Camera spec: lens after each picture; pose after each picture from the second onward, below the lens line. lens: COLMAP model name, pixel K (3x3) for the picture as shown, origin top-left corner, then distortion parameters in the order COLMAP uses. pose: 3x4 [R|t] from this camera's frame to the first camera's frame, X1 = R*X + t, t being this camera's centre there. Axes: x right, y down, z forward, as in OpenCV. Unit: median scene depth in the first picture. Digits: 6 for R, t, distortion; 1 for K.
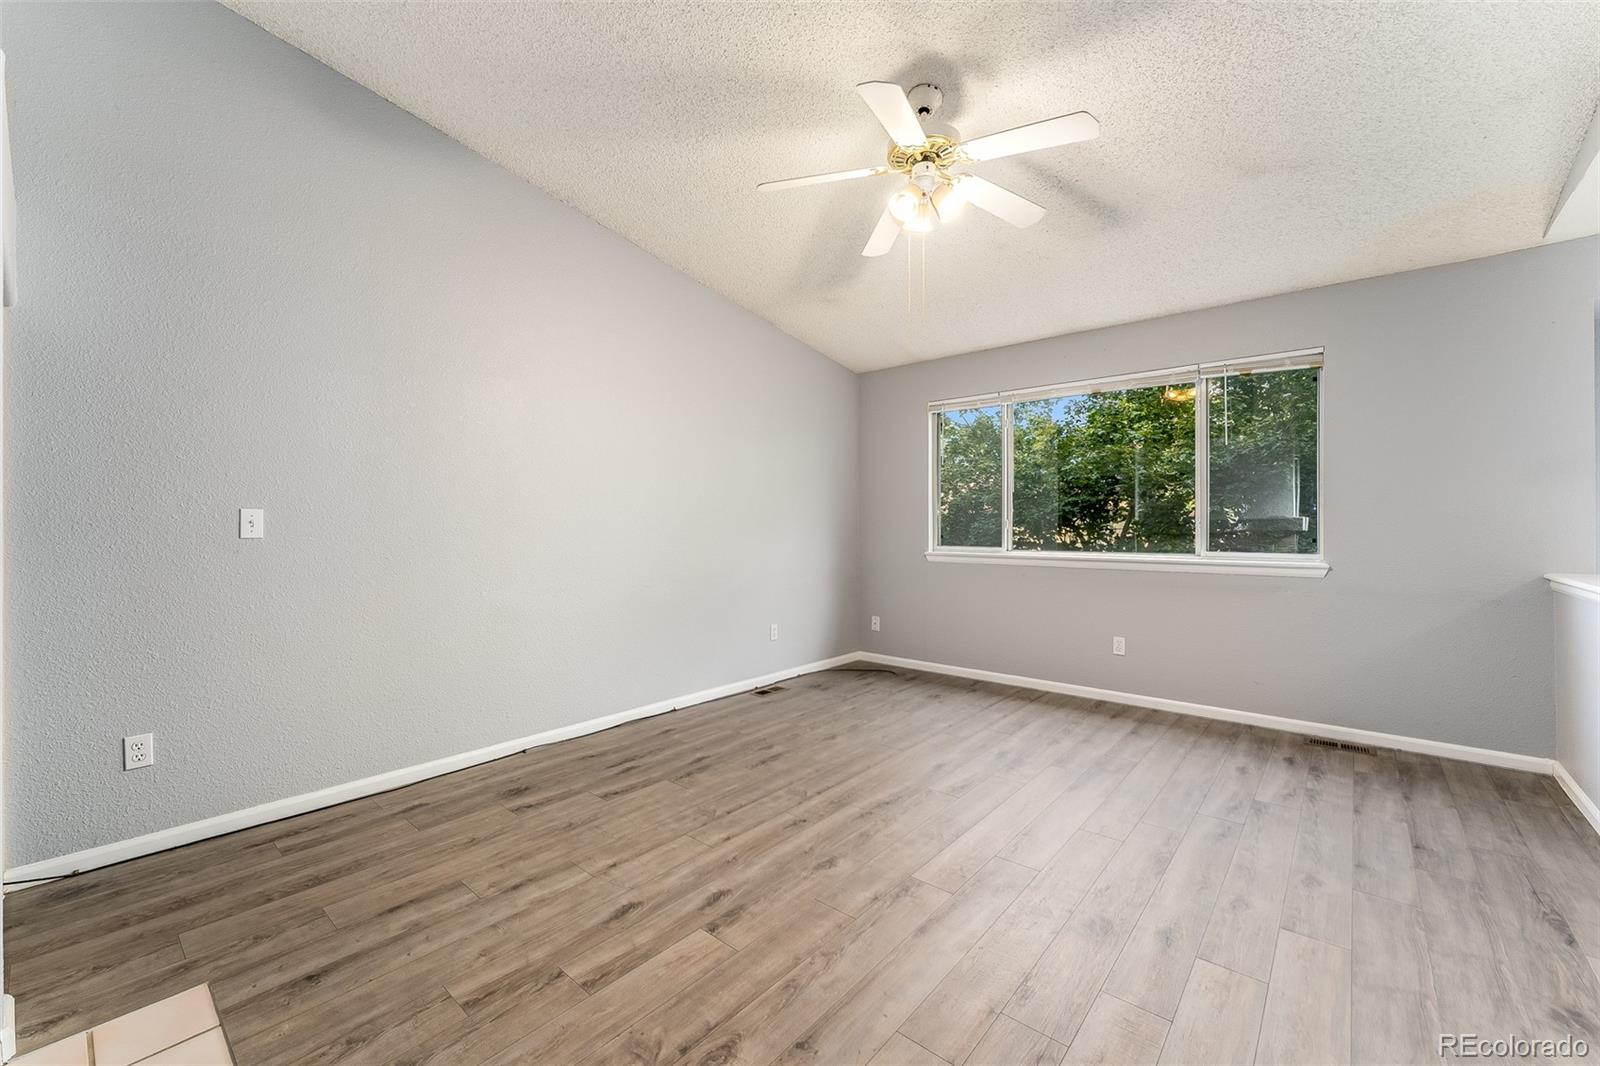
lens RADIAL K [[649.9, 0, 799.1], [0, 649.9, 527.3], [0, 0, 1]] dist [0.001357, 0.000425]
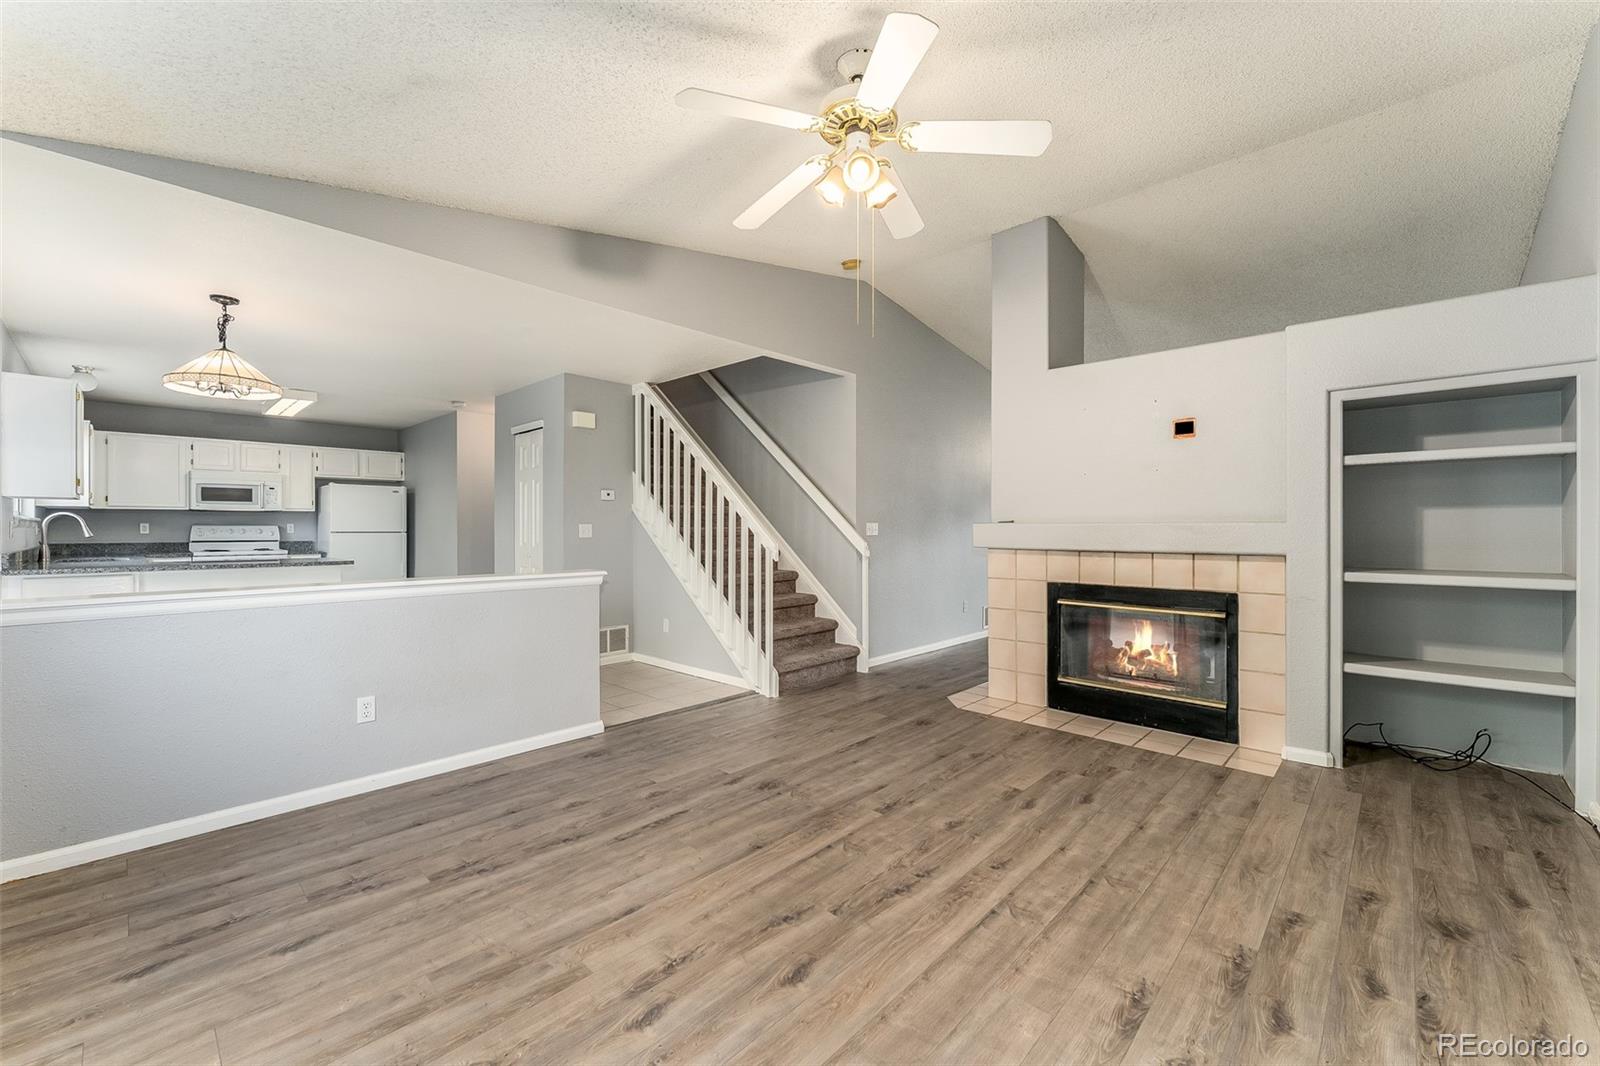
lens RADIAL K [[649.9, 0, 799.1], [0, 649.9, 527.3], [0, 0, 1]] dist [0.001357, 0.000425]
pose [[-0.998906, 0.001833, 0.046731, 0.242749], [0.002052, 0.999987, 0.004657, -0.017192], [-0.046722, 0.004748, -0.998897, 2.001403]]
